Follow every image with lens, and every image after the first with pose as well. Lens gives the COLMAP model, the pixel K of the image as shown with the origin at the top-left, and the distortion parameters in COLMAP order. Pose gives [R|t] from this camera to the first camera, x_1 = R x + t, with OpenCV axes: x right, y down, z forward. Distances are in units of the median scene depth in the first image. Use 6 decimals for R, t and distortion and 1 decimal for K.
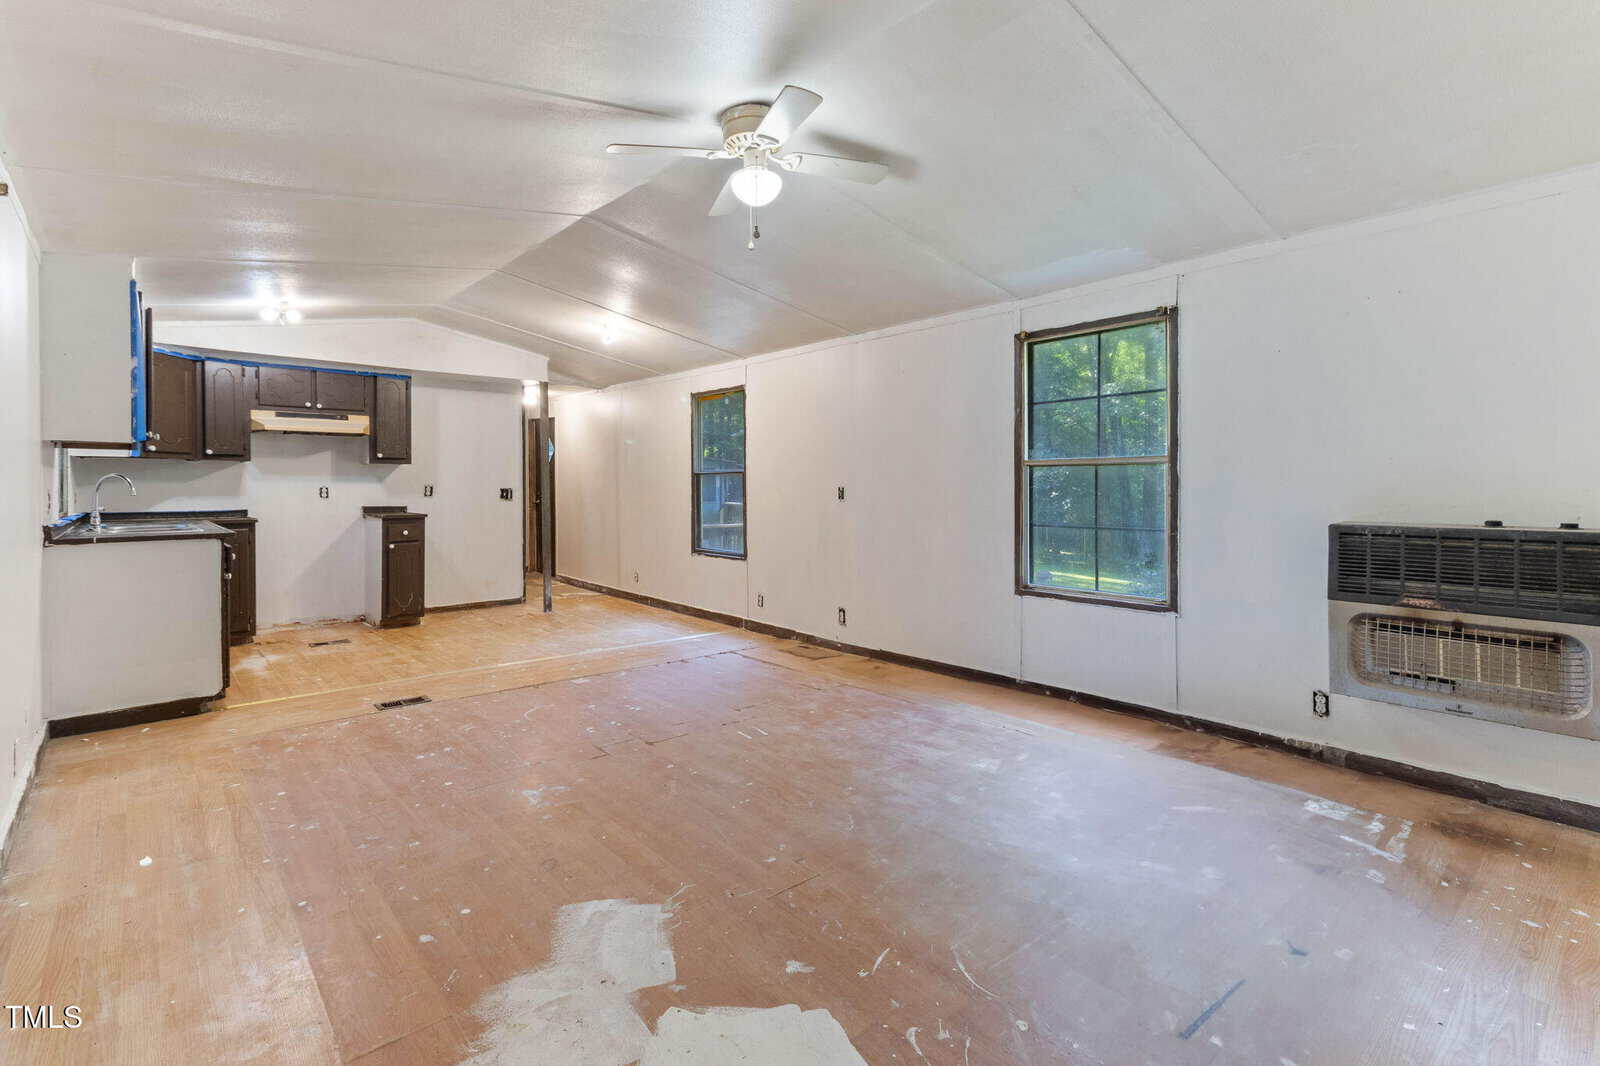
lens RADIAL K [[748.8, 0, 802.3], [0, 748.8, 502.6], [0, 0, 1]] dist [0.020239, 0.001392]
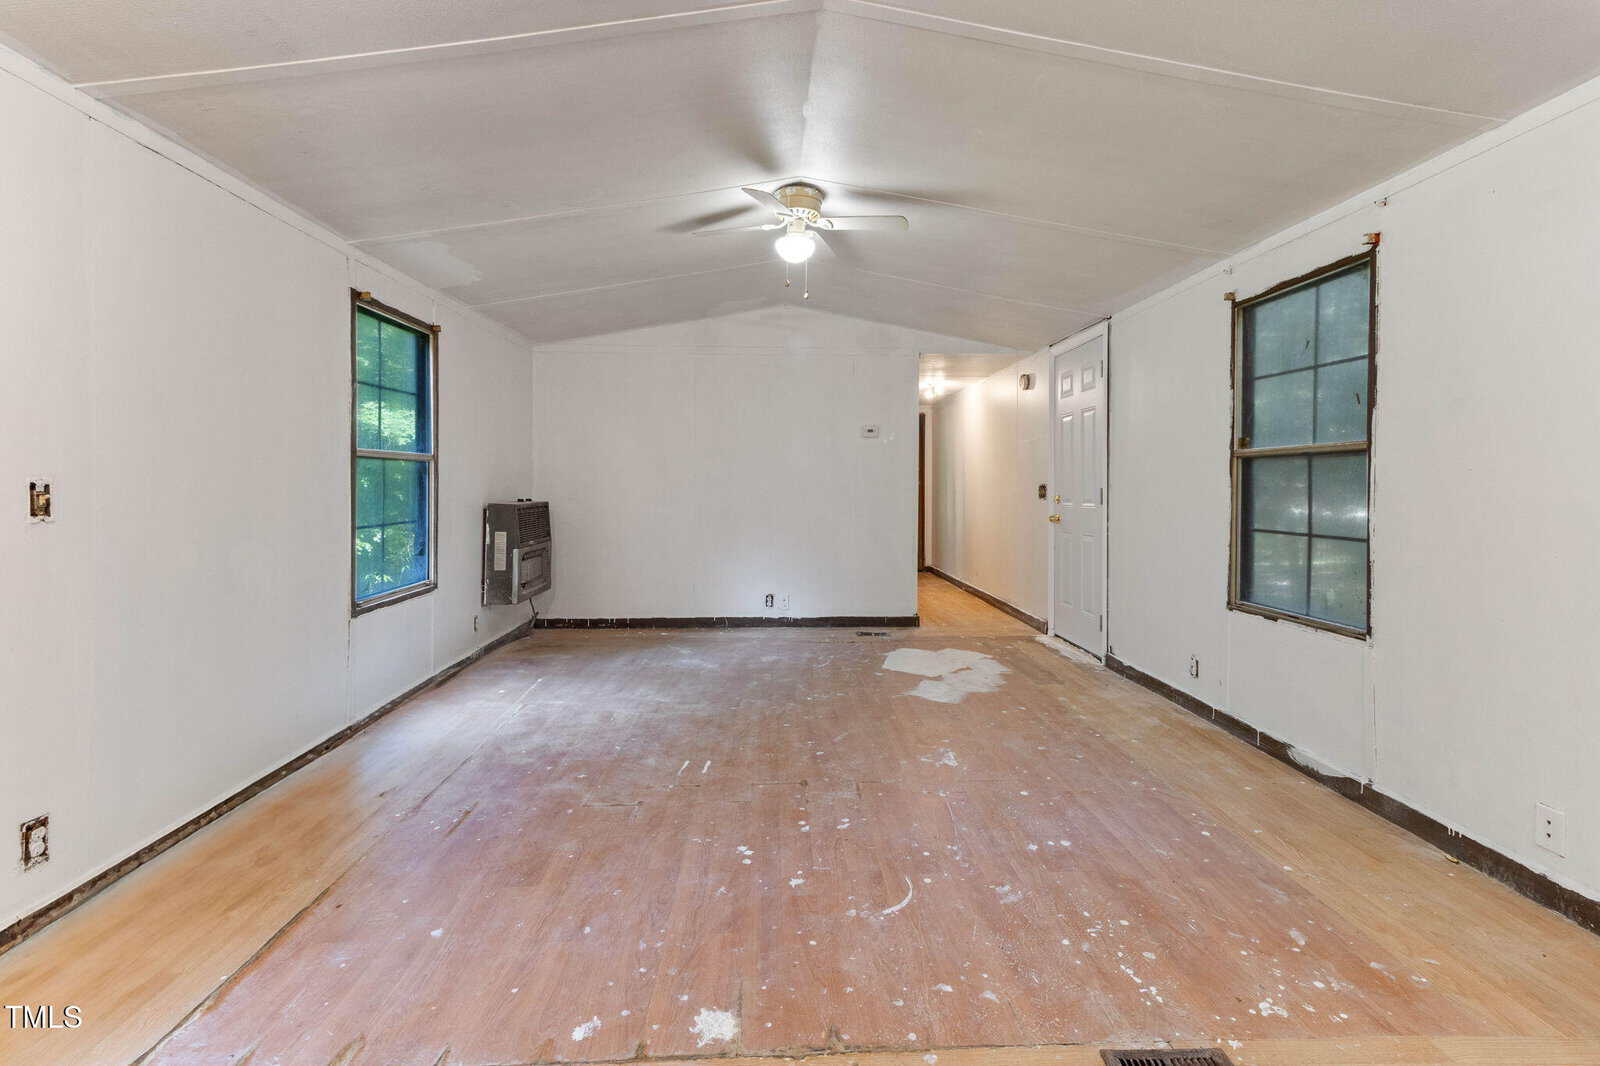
lens RADIAL K [[748.8, 0, 801.8], [0, 748.8, 479.0], [0, 0, 1]] dist [0.020239, 0.001392]
pose [[-0.780001, 0.000051, 0.625778, -0.768209], [0.011608, 0.999829, 0.014388, -0.039143], [-0.625670, 0.018487, -0.779868, 1.736358]]
